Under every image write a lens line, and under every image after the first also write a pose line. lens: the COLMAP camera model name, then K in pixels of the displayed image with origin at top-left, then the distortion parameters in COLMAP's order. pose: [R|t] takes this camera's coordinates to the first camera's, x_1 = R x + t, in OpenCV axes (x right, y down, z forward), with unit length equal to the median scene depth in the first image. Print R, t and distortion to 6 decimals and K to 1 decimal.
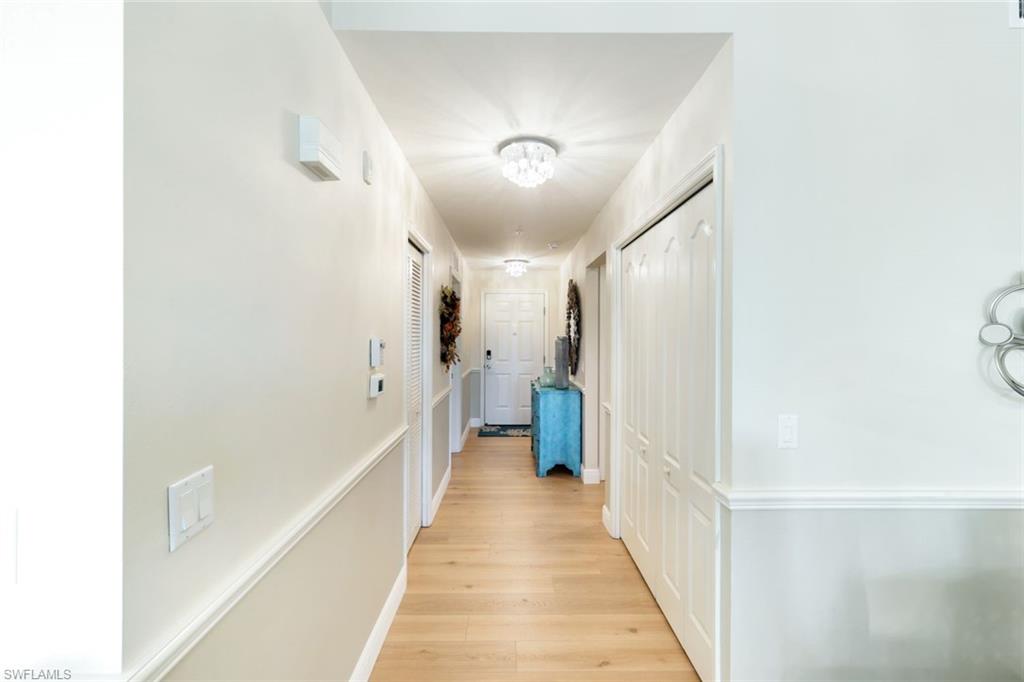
lens RADIAL K [[451.4, 0, 511.2], [0, 451.4, 334.2], [0, 0, 1]] dist [0.000011, 0.000410]
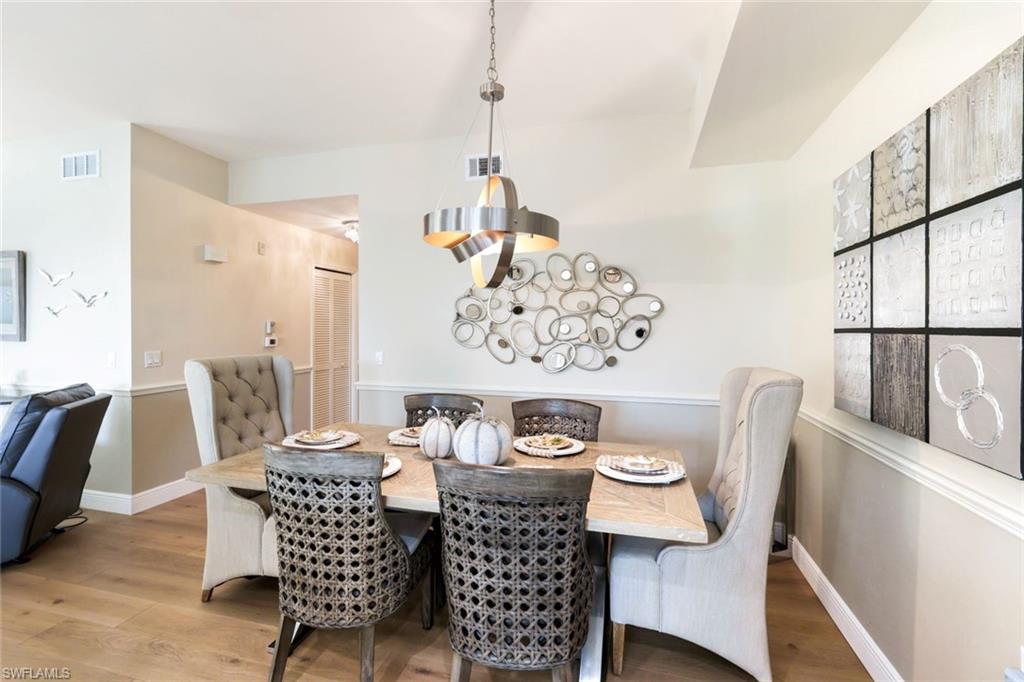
lens RADIAL K [[437.0, 0, 520.1], [0, 437.0, 329.8], [0, 0, 1]] dist [0.000462, 0.000036]
pose [[0.959552, 0.002632, -0.281520, 0.632860], [0.000466, 0.999940, 0.010938, 0.012178], [0.281532, -0.010626, 0.959493, -0.320079]]
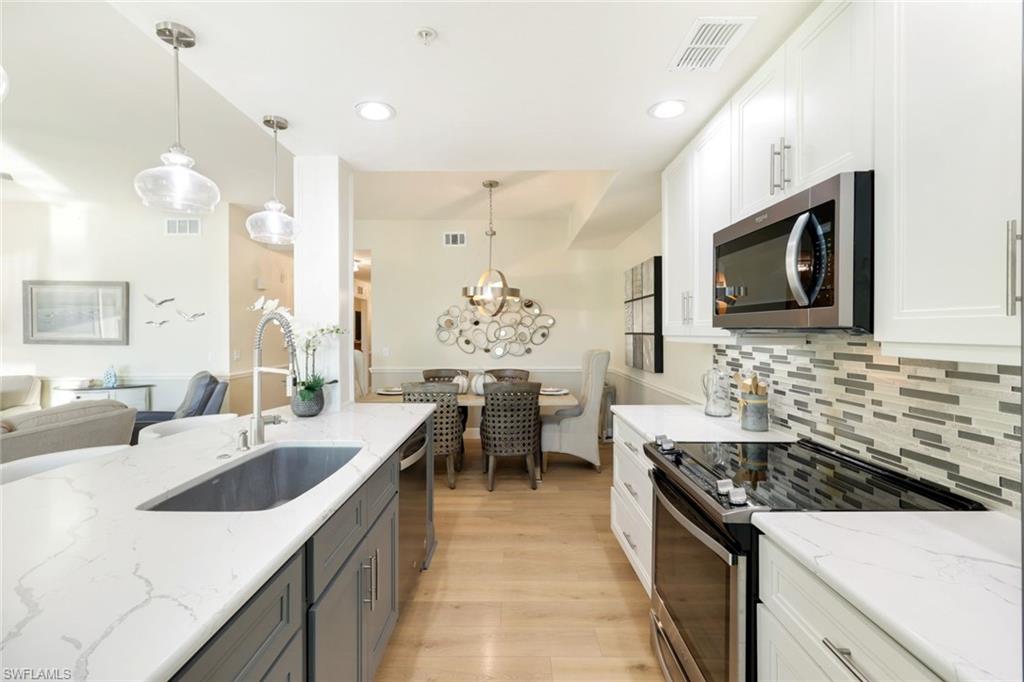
lens RADIAL K [[441.9, 0, 509.4], [0, 441.9, 334.0], [0, 0, 1]] dist [-0.000724, 0.000002]
pose [[0.999681, -0.004888, -0.024794, 0.559592], [0.005238, 0.999888, 0.014042, 0.002859], [0.024723, -0.014167, 0.999594, -0.871022]]
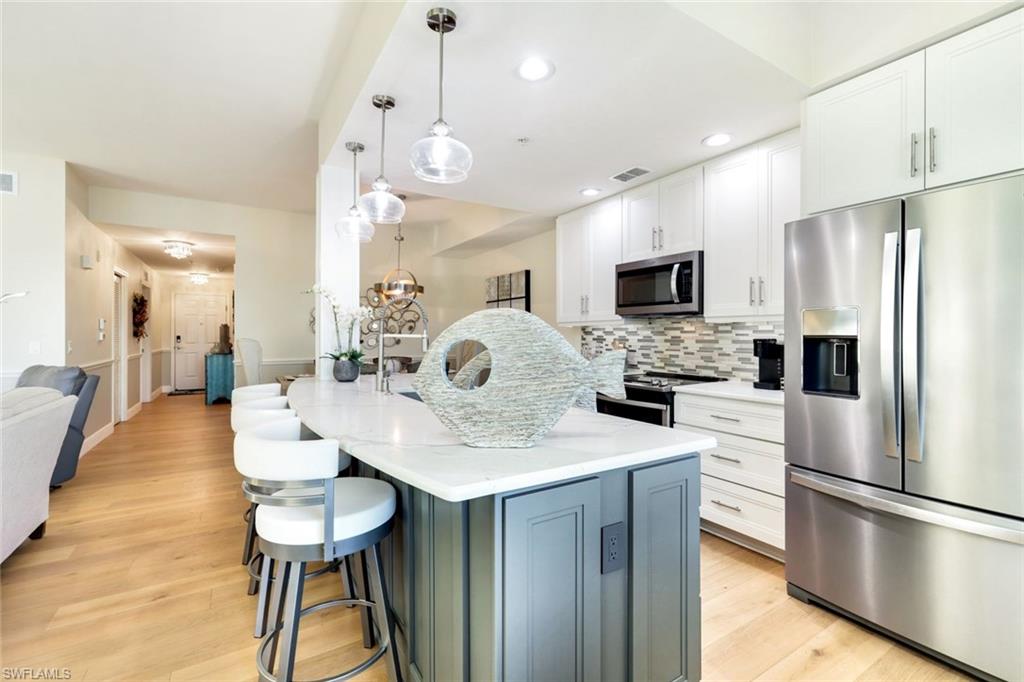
lens RADIAL K [[451.4, 0, 511.2], [0, 451.4, 334.2], [0, 0, 1]] dist [0.000011, 0.000410]
pose [[0.856703, -0.001673, 0.515807, 0.163470], [-0.001206, 0.999986, 0.005246, 0.034832], [-0.515809, -0.005116, 0.856688, -1.043960]]
